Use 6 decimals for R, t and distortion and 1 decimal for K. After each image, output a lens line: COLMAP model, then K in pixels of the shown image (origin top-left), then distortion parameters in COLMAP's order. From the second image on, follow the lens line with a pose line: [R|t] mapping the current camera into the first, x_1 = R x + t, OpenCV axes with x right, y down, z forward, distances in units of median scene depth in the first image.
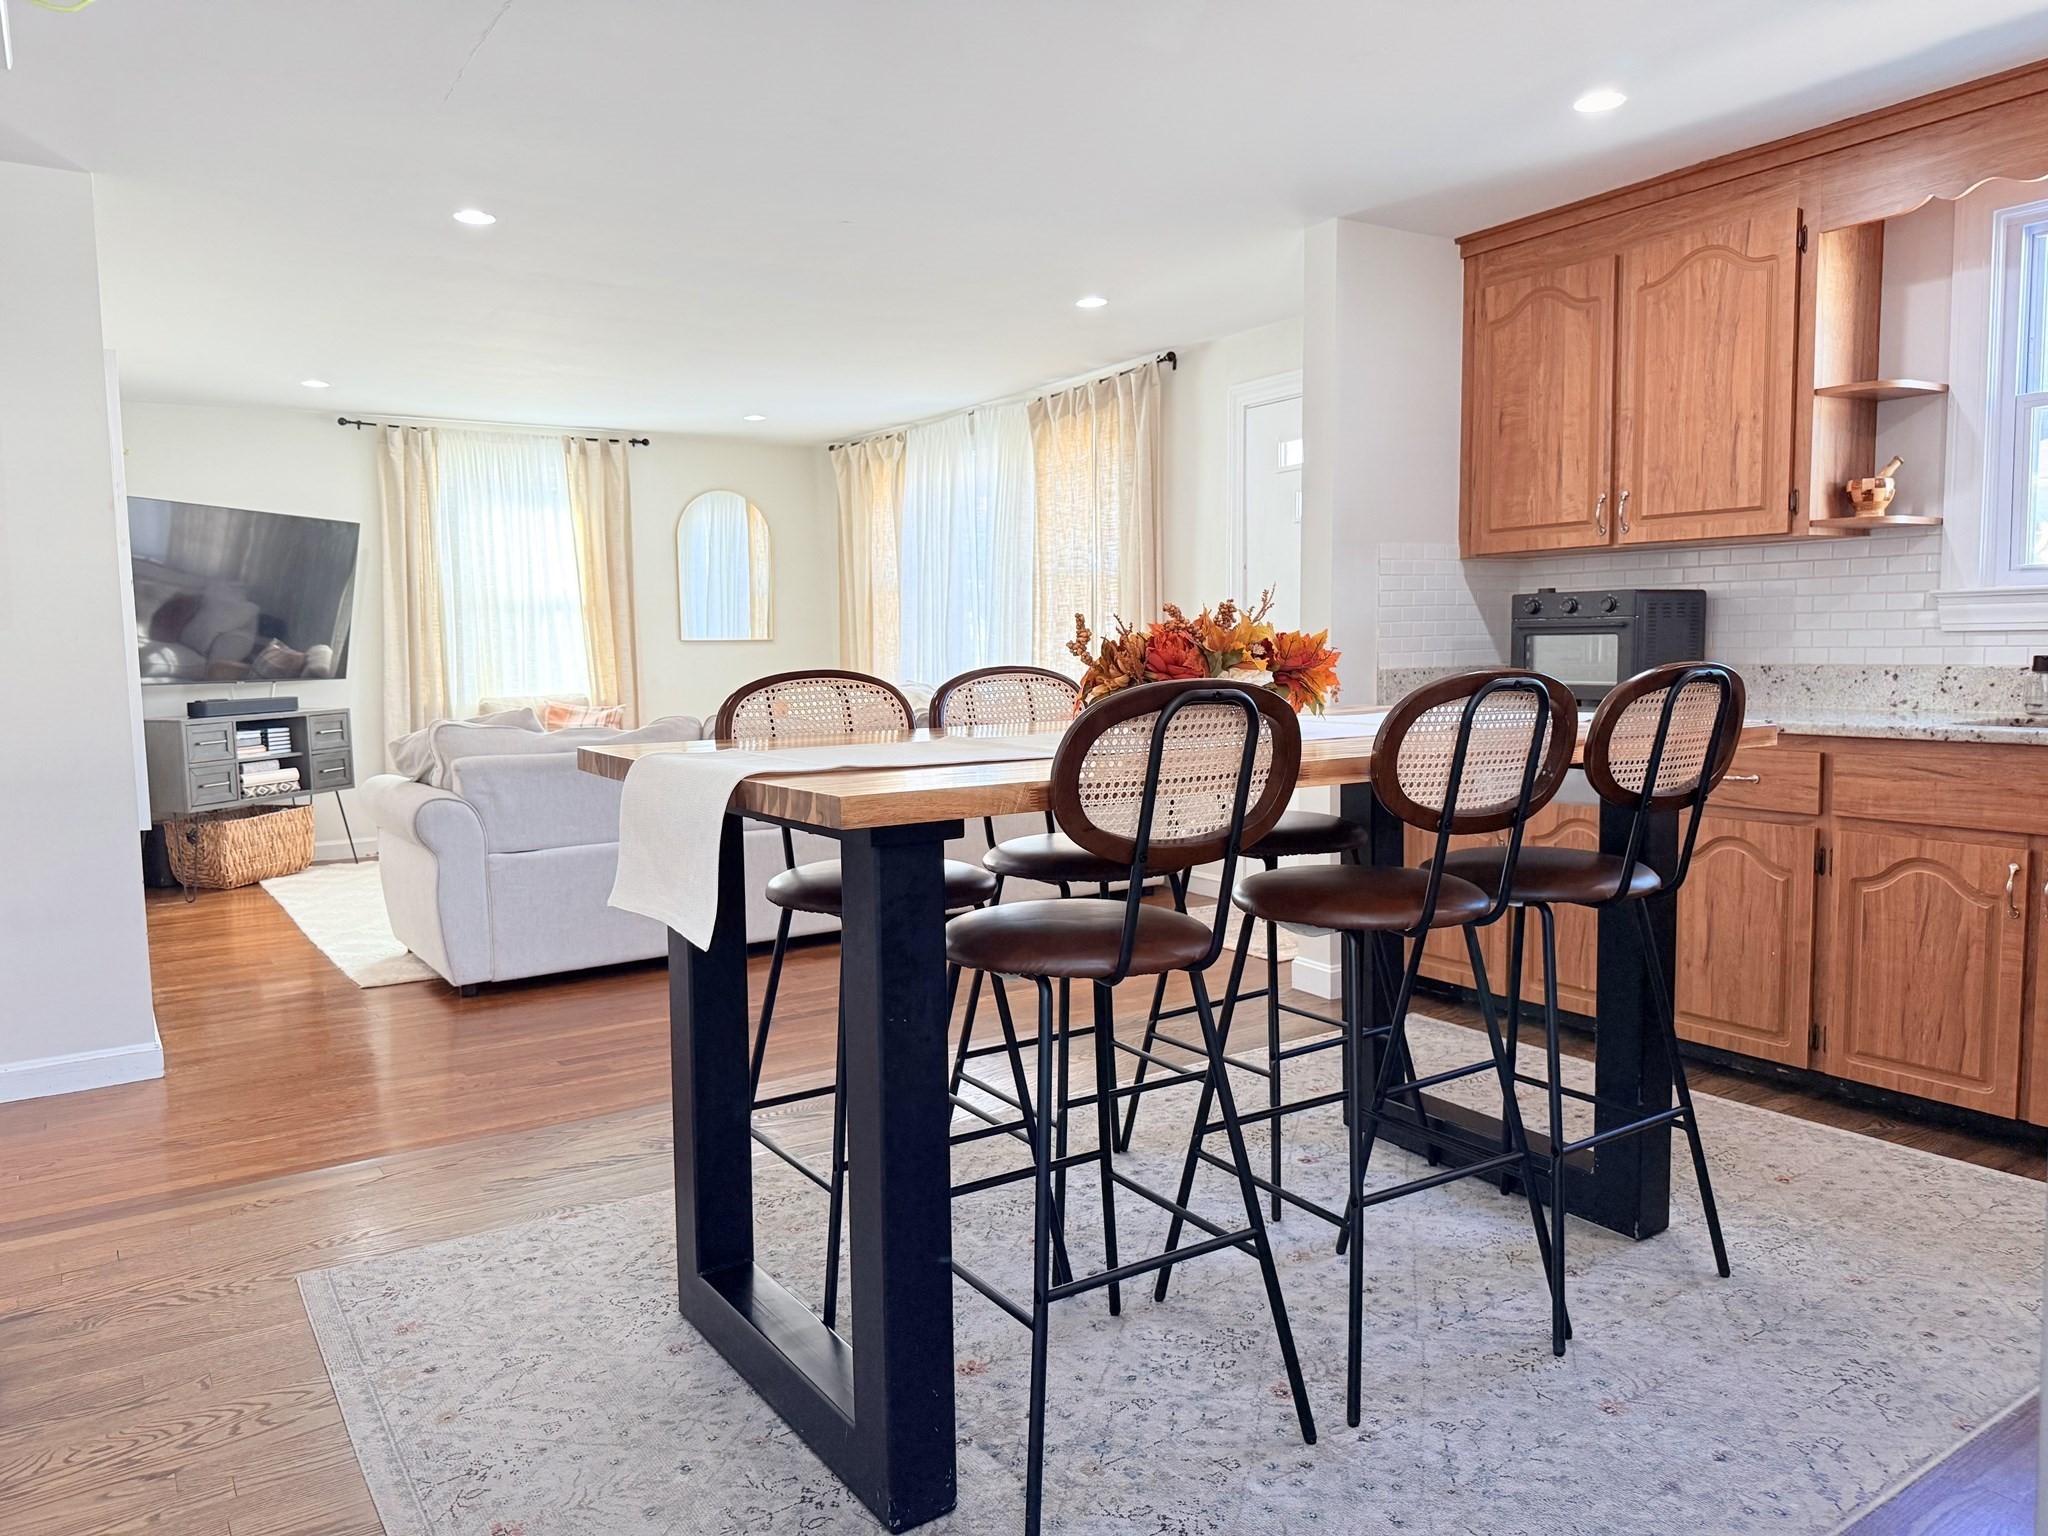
lens RADIAL K [[1421.5, 0, 1032.8], [0, 1421.5, 775.9], [0, 0, 1]] dist [-0.000540, -0.021882]
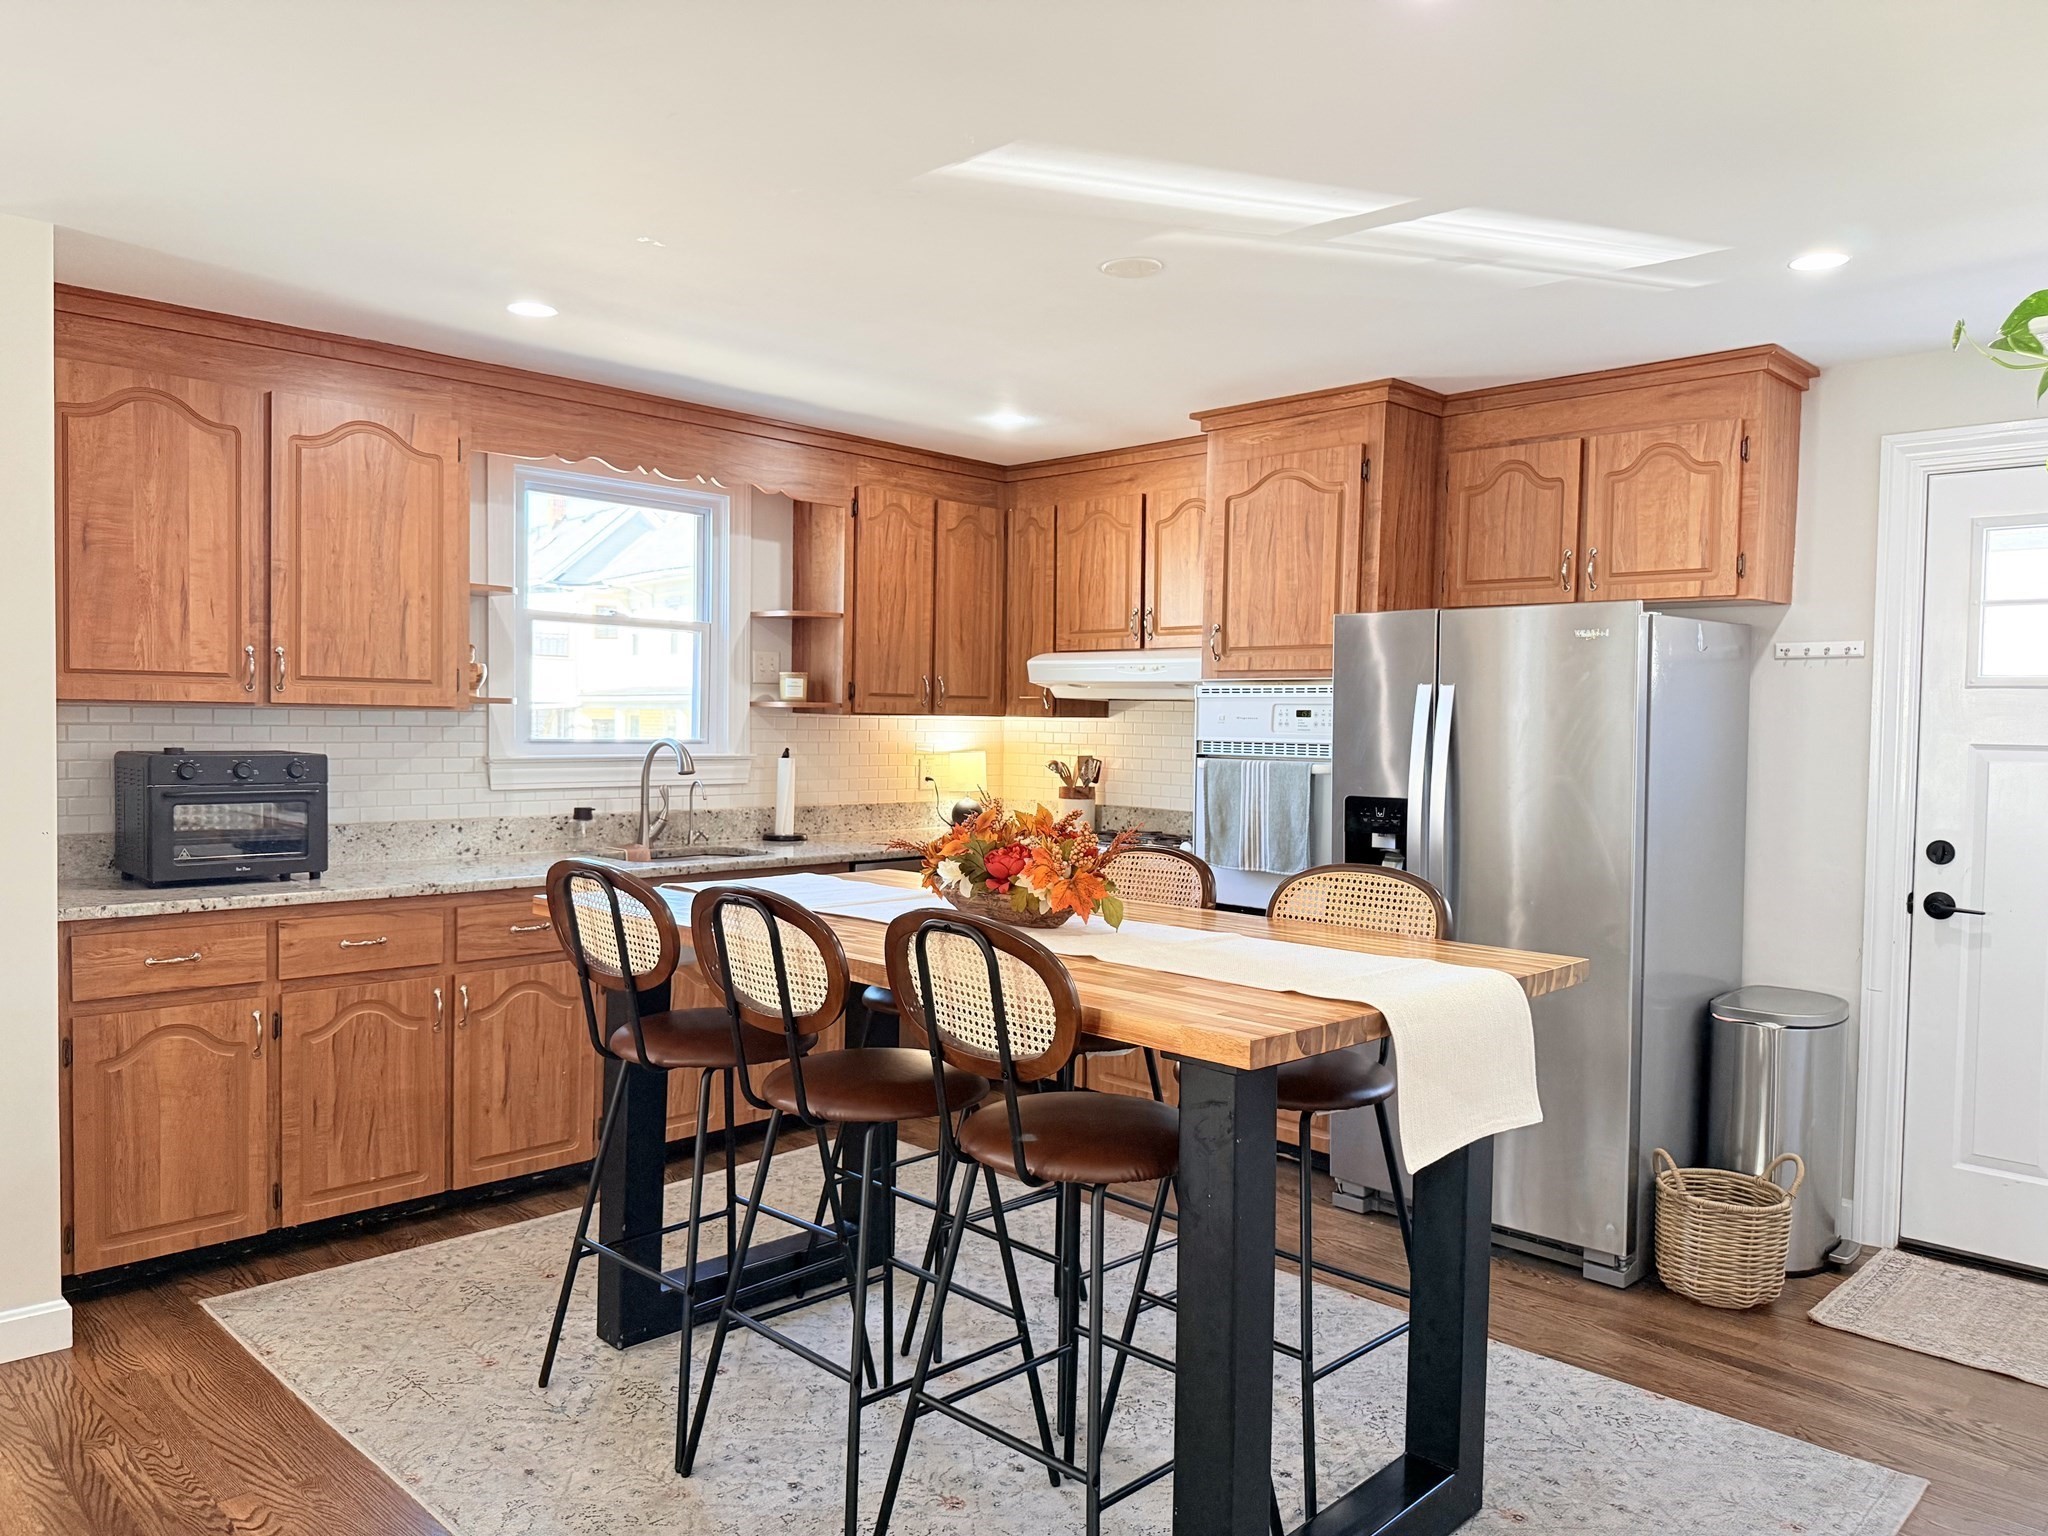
lens RADIAL K [[1421.5, 0, 1036.6], [0, 1421.5, 784.4], [0, 0, 1]] dist [-0.000540, -0.021882]
pose [[-0.194583, -0.030298, 0.980418, -0.617008], [0.082004, 0.995521, 0.047040, -0.119672], [-0.977452, 0.089552, -0.191227, 0.734564]]
